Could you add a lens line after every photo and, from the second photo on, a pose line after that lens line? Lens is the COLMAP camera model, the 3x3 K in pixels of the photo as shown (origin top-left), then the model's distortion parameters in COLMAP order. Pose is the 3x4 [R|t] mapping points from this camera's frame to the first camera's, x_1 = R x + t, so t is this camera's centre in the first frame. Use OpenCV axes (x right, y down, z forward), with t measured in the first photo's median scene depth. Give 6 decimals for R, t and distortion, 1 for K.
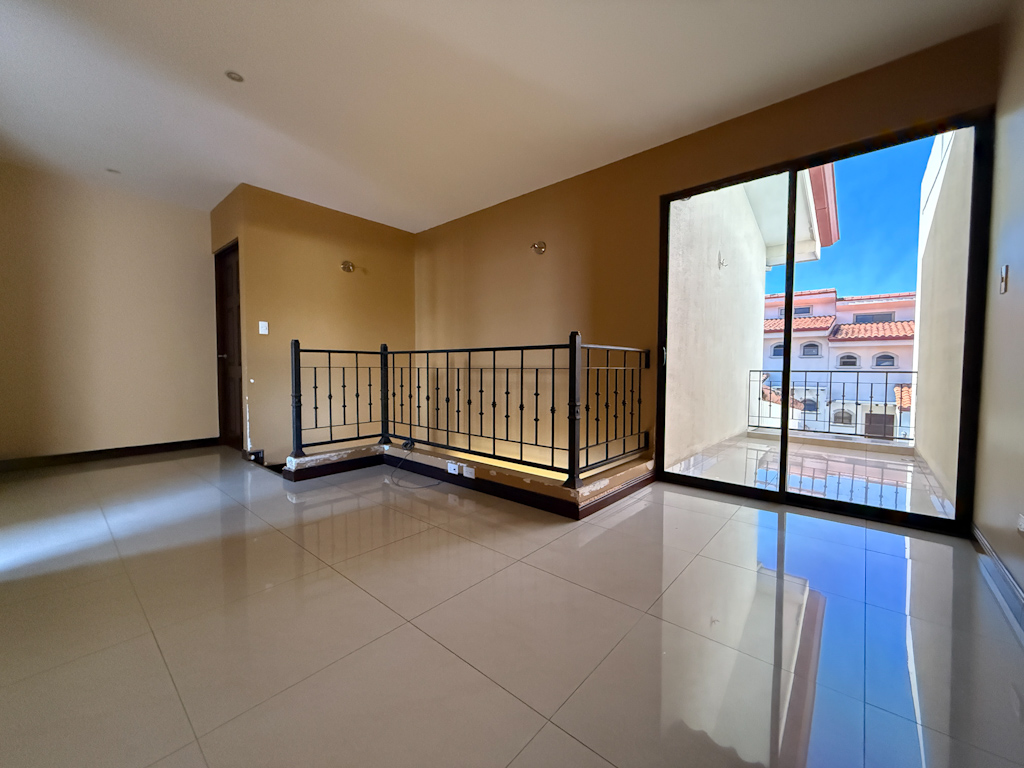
lens RADIAL K [[407.1, 0, 518.2], [0, 407.1, 385.1], [0, 0, 1]] dist [-0.002787, -0.000197]
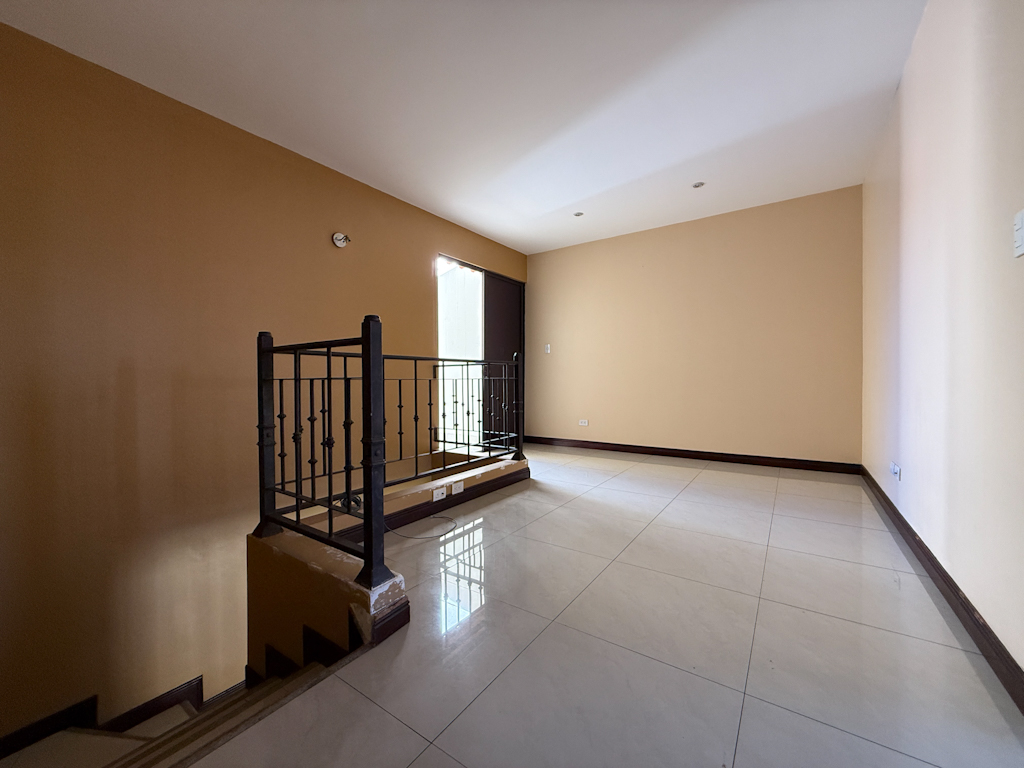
lens RADIAL K [[407.1, 0, 515.6], [0, 407.1, 381.4], [0, 0, 1]] dist [-0.002787, -0.000197]
pose [[-0.112823, -0.011081, 0.993553, -0.993934], [0.041576, 0.999009, 0.015863, -0.041410], [-0.992745, 0.043098, -0.112250, 0.881124]]
